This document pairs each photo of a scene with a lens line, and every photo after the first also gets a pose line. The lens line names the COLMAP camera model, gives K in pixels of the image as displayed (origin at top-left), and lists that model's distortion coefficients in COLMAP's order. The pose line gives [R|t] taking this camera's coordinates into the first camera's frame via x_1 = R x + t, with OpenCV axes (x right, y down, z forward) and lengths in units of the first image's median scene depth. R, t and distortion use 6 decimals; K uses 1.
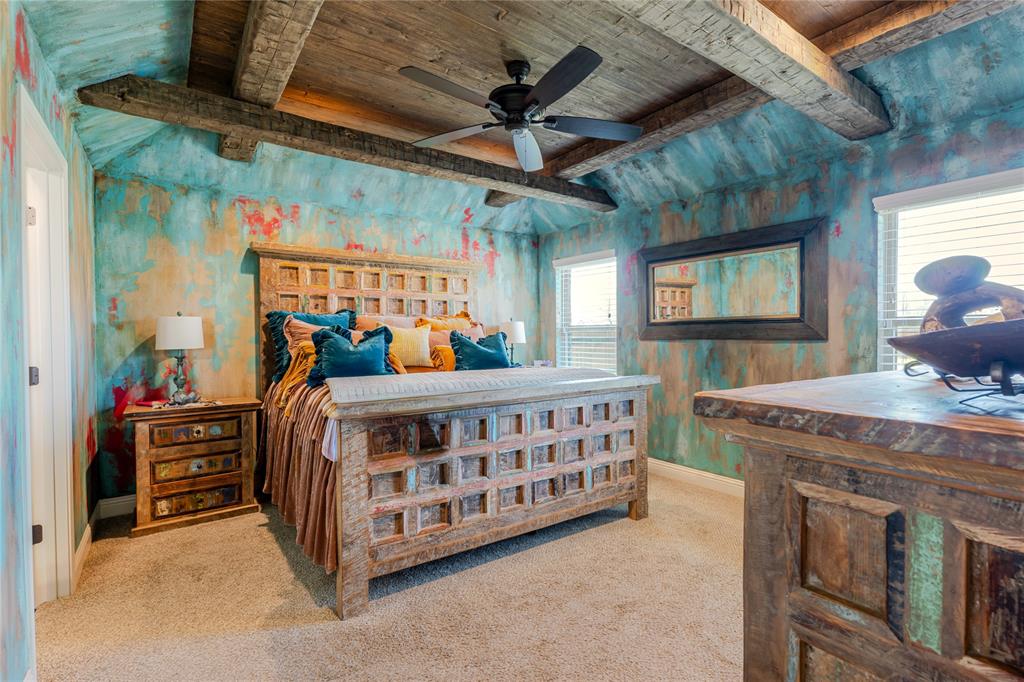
lens RADIAL K [[484.7, 0, 513.1], [0, 484.7, 339.5], [0, 0, 1]] dist [0.001872, 0.000099]
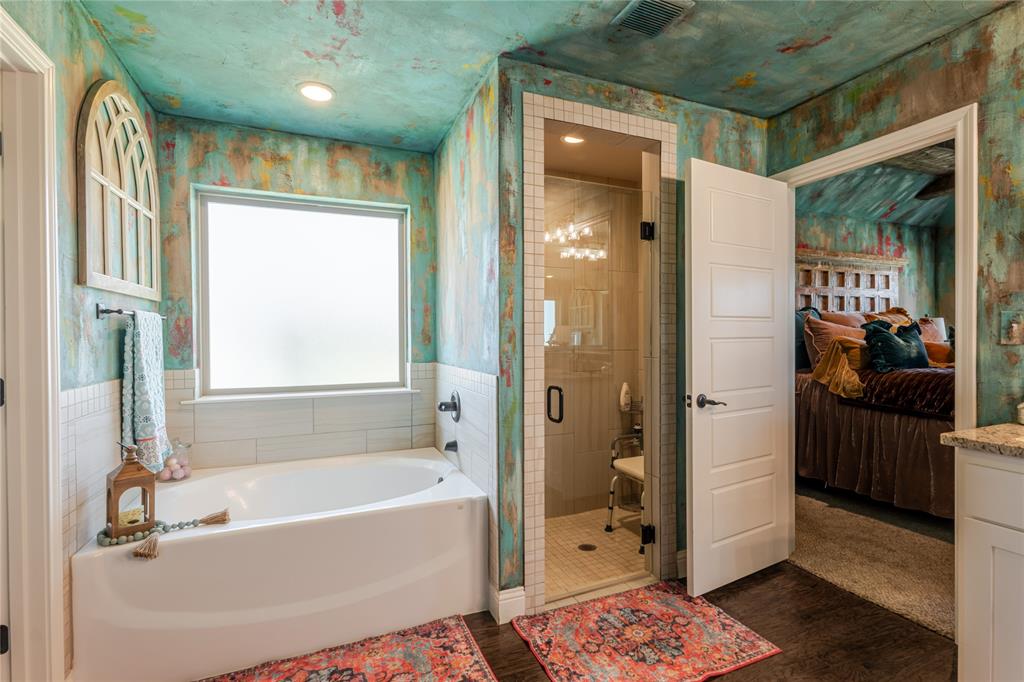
lens RADIAL K [[484.7, 0, 512.3], [0, 484.7, 339.7], [0, 0, 1]] dist [0.001872, 0.000099]
pose [[0.975161, 0.006507, -0.221403, -0.610519], [-0.005064, 0.999962, 0.007086, 0.003917], [0.221441, -0.005789, 0.975157, -0.132230]]
